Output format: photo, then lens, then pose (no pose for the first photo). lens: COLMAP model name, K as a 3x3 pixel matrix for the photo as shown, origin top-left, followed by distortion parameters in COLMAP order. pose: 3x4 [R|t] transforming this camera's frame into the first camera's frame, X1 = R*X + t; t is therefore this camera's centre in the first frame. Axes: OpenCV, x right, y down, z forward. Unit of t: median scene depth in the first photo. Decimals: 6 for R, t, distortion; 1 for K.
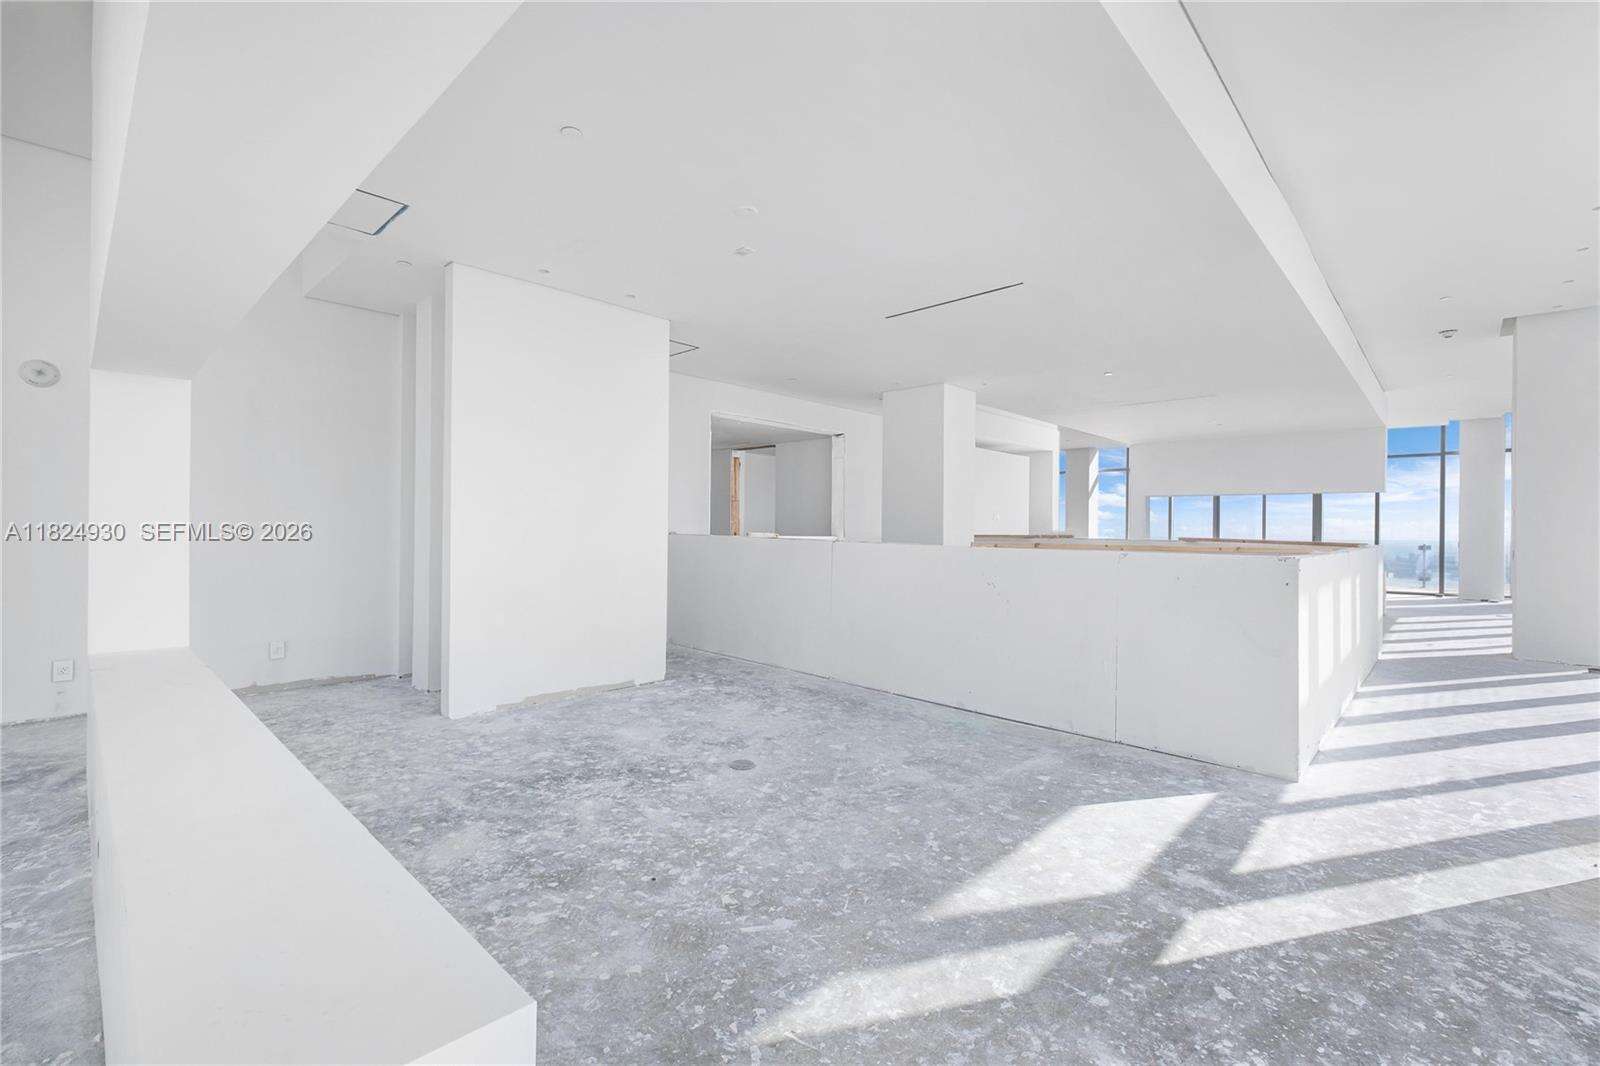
lens RADIAL K [[697.4, 0, 799.4], [0, 697.4, 529.8], [0, 0, 1]] dist [-0.009146, -0.000918]
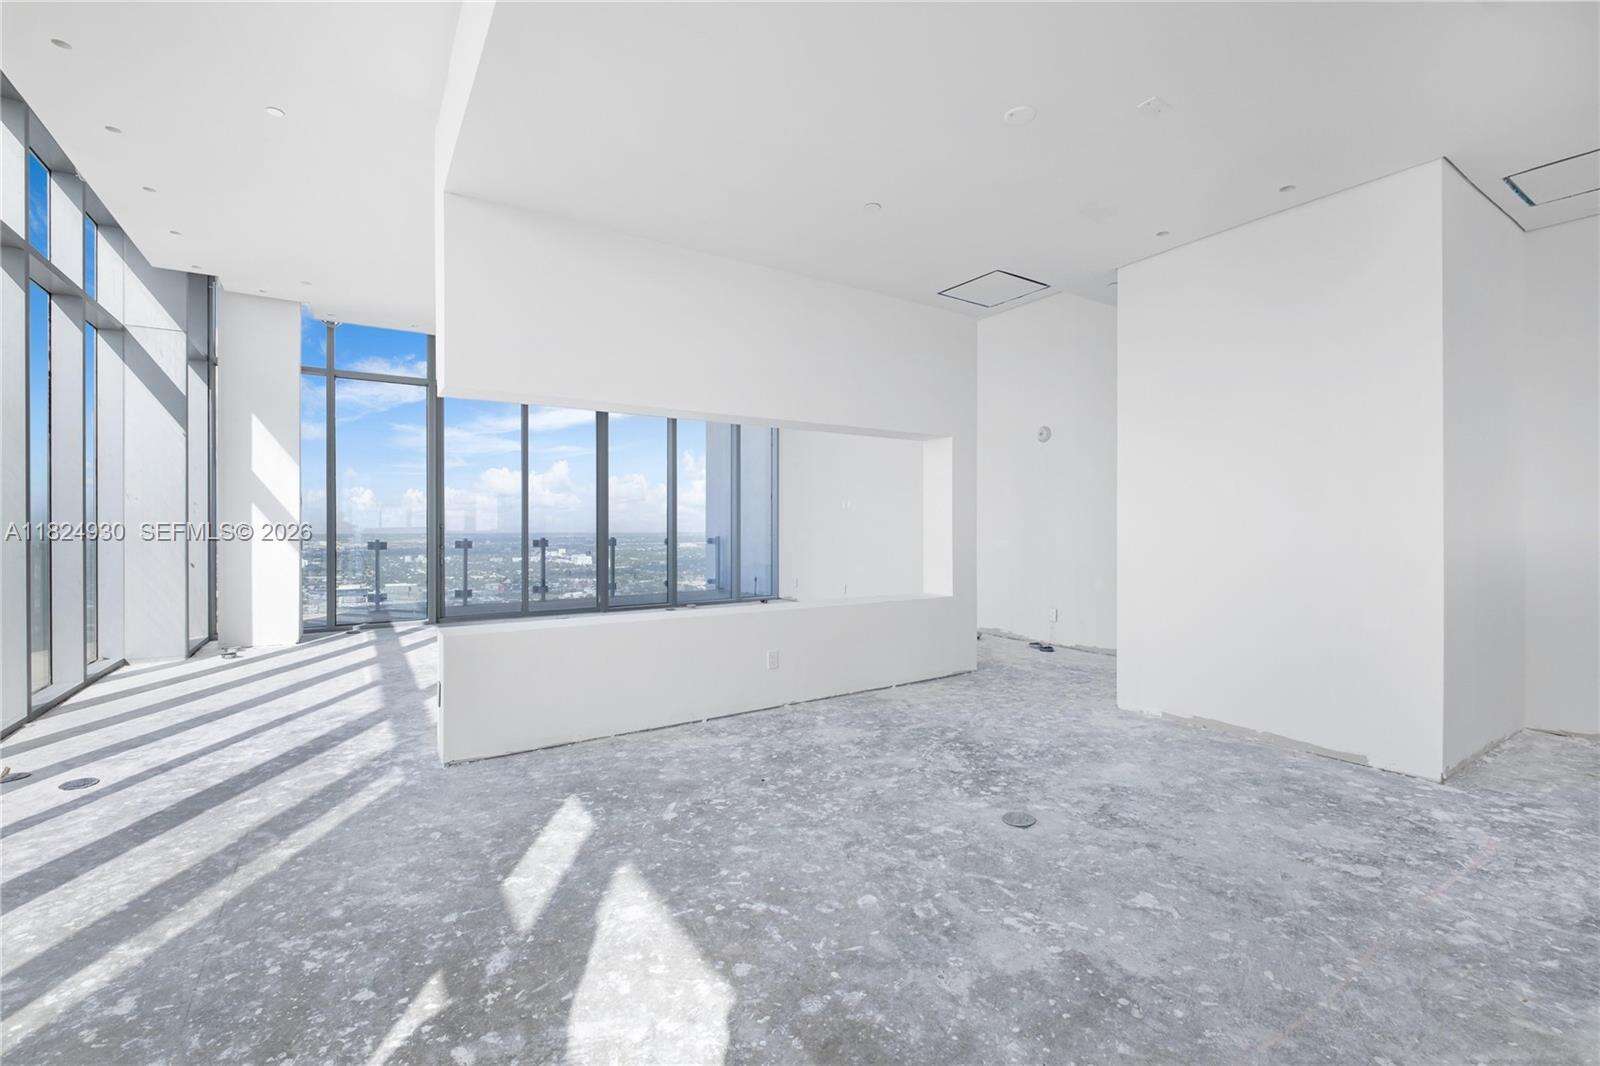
lens RADIAL K [[697.4, 0, 798.8], [0, 697.4, 525.3], [0, 0, 1]] dist [-0.009146, -0.000918]
pose [[-0.230996, -0.003492, -0.972948, 1.076310], [-0.007125, 0.999973, -0.001897, 0.017725], [0.972929, 0.006495, -0.231015, 1.379649]]
